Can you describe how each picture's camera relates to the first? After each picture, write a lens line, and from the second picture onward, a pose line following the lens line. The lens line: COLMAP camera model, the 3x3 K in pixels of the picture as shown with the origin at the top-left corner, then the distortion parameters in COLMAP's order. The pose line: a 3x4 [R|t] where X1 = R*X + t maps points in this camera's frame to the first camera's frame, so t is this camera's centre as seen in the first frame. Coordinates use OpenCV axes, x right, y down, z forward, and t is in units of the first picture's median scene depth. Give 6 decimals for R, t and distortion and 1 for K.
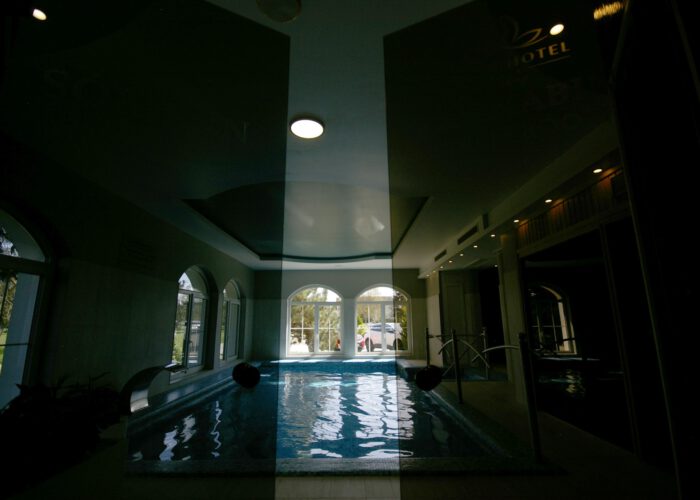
lens RADIAL K [[334.7, 0, 350.0], [0, 334.7, 250.0], [0, 0, 1]] dist [-0.000766, 0.000021]
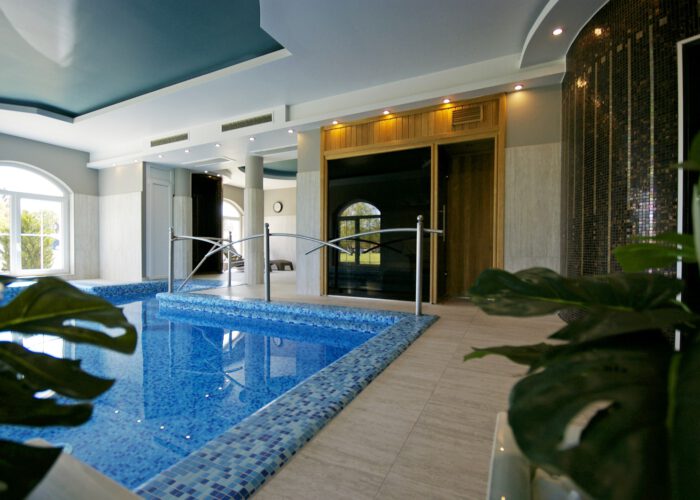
lens RADIAL K [[334.7, 0, 350.0], [0, 334.7, 250.0], [0, 0, 1]] dist [-0.000766, 0.000021]
pose [[0.445522, 0.001323, 0.895270, -0.259269], [-0.193639, 0.976470, 0.094920, 0.123117], [-0.874079, -0.215648, 0.435296, 0.281386]]
